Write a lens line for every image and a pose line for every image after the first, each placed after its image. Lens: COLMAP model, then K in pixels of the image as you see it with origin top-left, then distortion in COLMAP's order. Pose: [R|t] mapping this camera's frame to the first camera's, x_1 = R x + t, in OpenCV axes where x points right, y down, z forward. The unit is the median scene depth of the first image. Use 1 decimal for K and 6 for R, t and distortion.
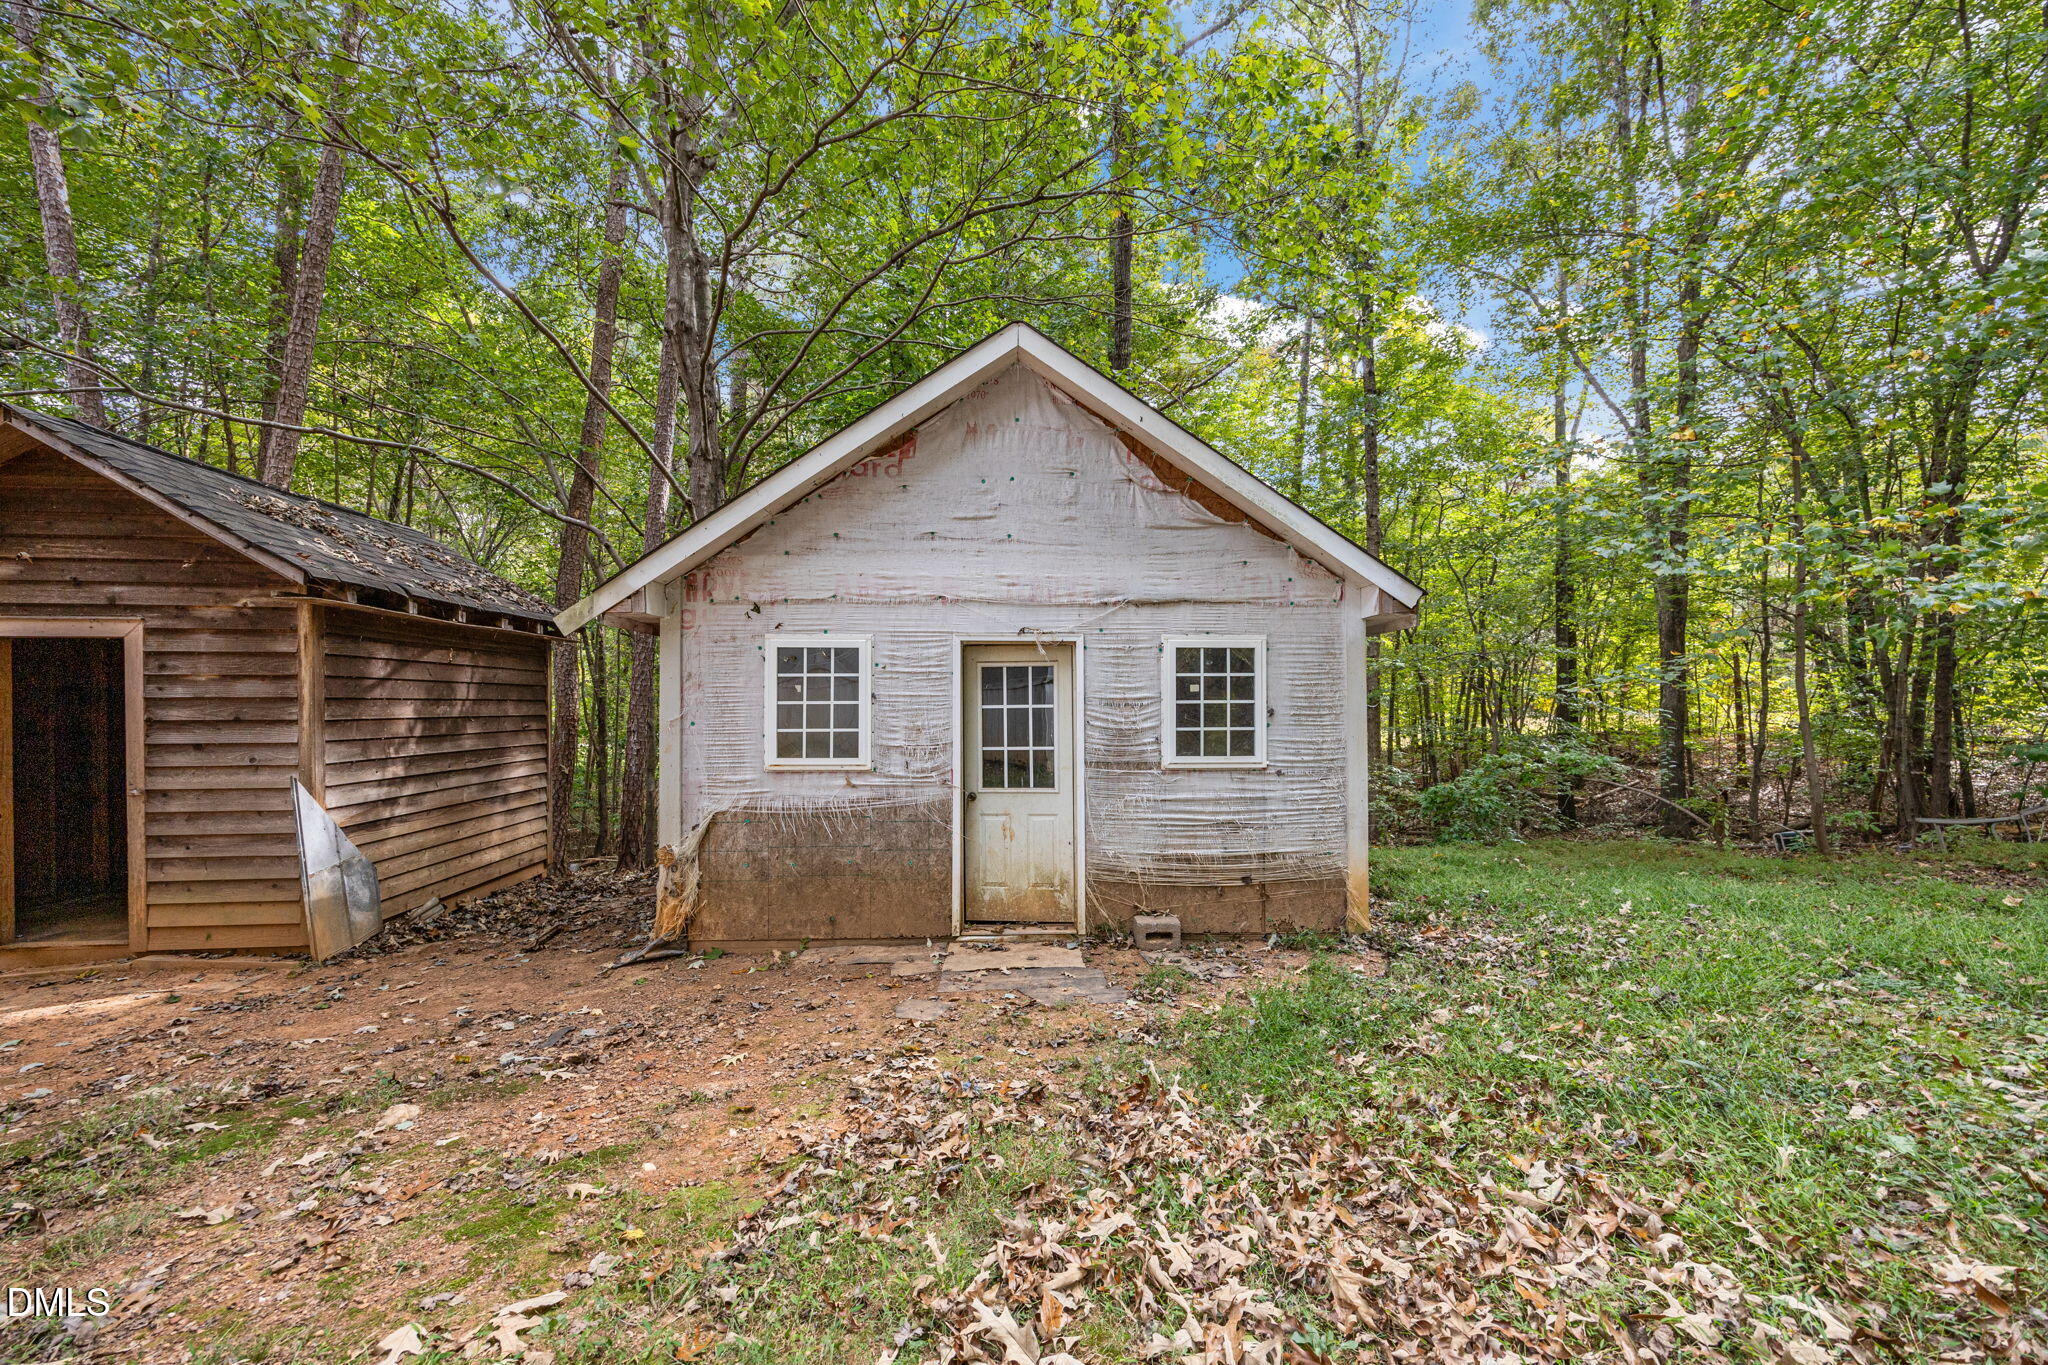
lens RADIAL K [[810.9, 0, 1038.5], [0, 810.9, 698.5], [0, 0, 1]] dist [-0.002556, -0.000486]
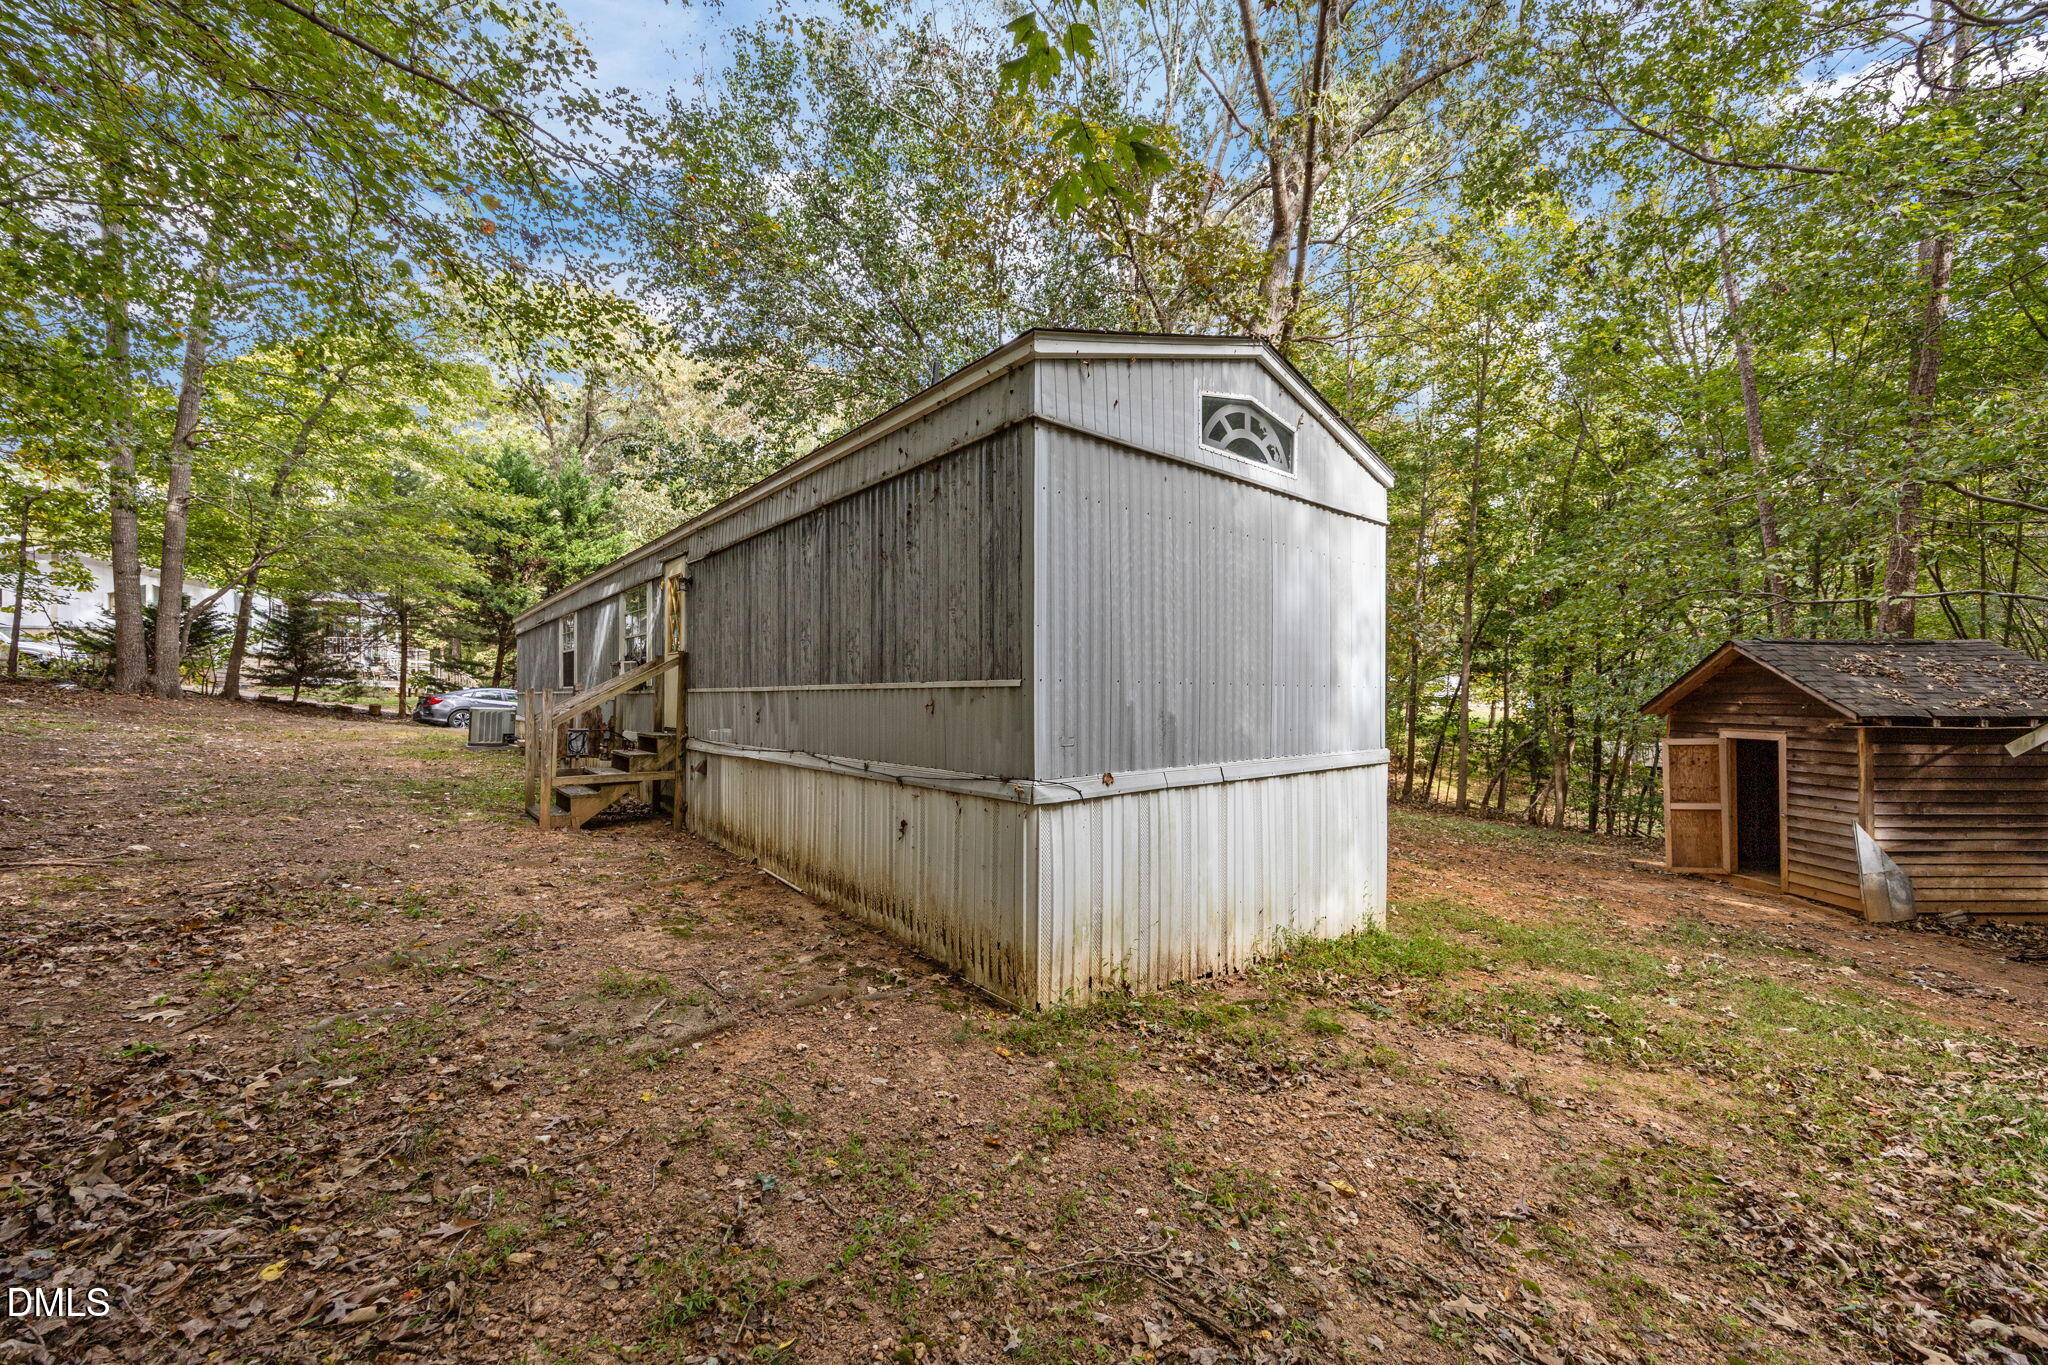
lens RADIAL K [[810.9, 0, 1041.5], [0, 810.9, 687.4], [0, 0, 1]] dist [-0.002556, -0.000486]
pose [[-0.073236, -0.010302, -0.997261, 1.081981], [-0.001540, 0.999947, -0.010217, -0.185913], [0.997313, 0.000787, -0.073248, -0.740104]]
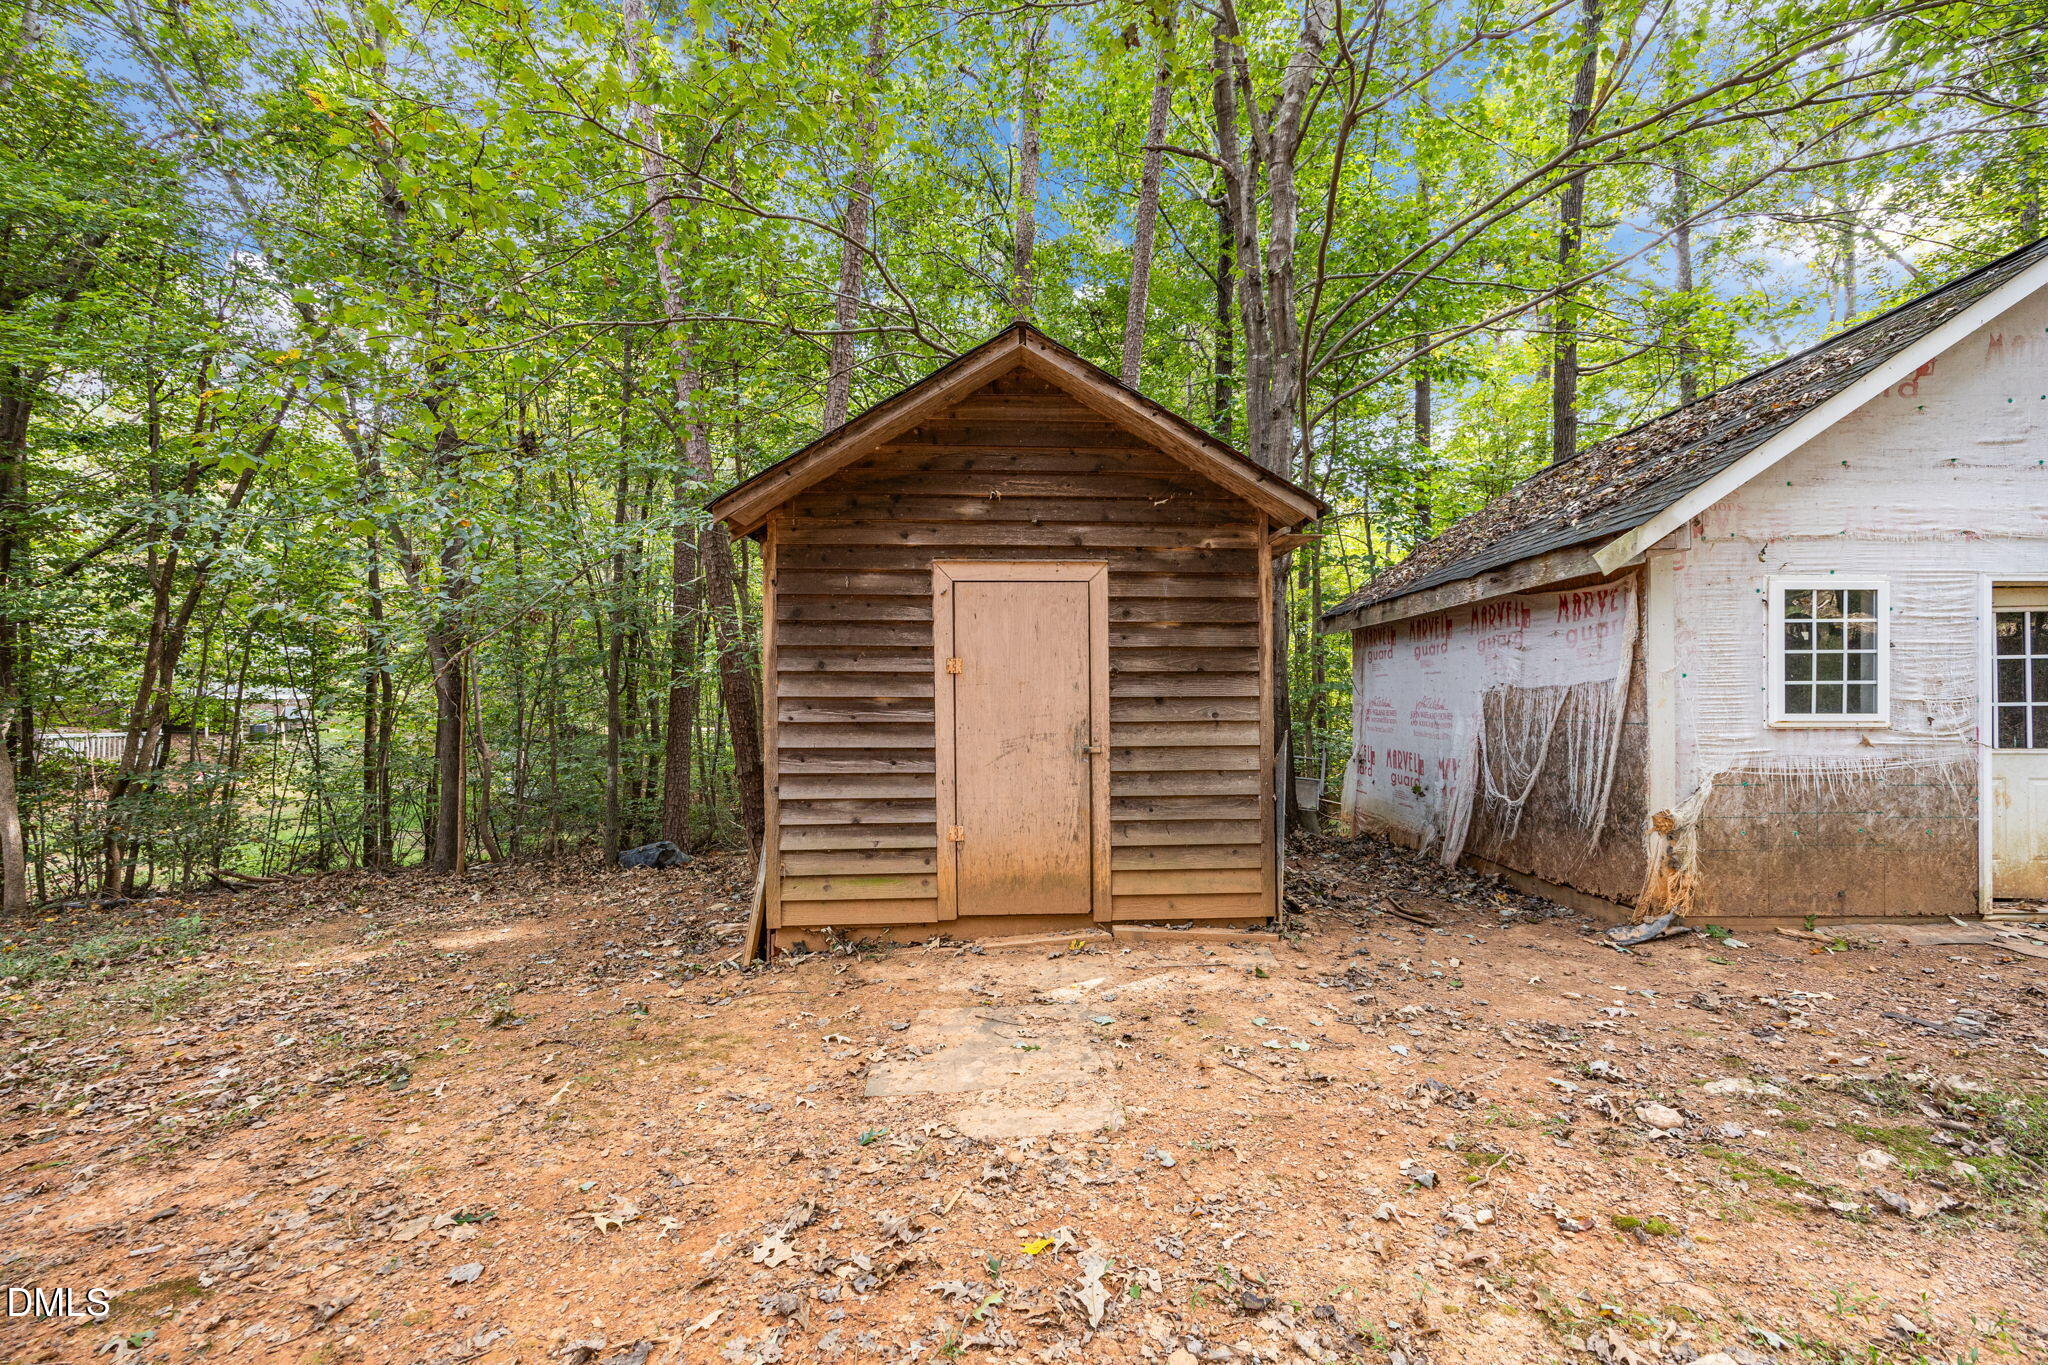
lens RADIAL K [[892.9, 0, 1025.3], [0, 892.9, 664.5], [0, 0, 1]] dist [-0.001026, -0.000434]
pose [[0.998806, -0.000591, -0.048859, -1.130398], [0.001356, 0.999877, 0.015628, 0.002693], [0.048844, -0.015675, 0.998683, -0.022809]]
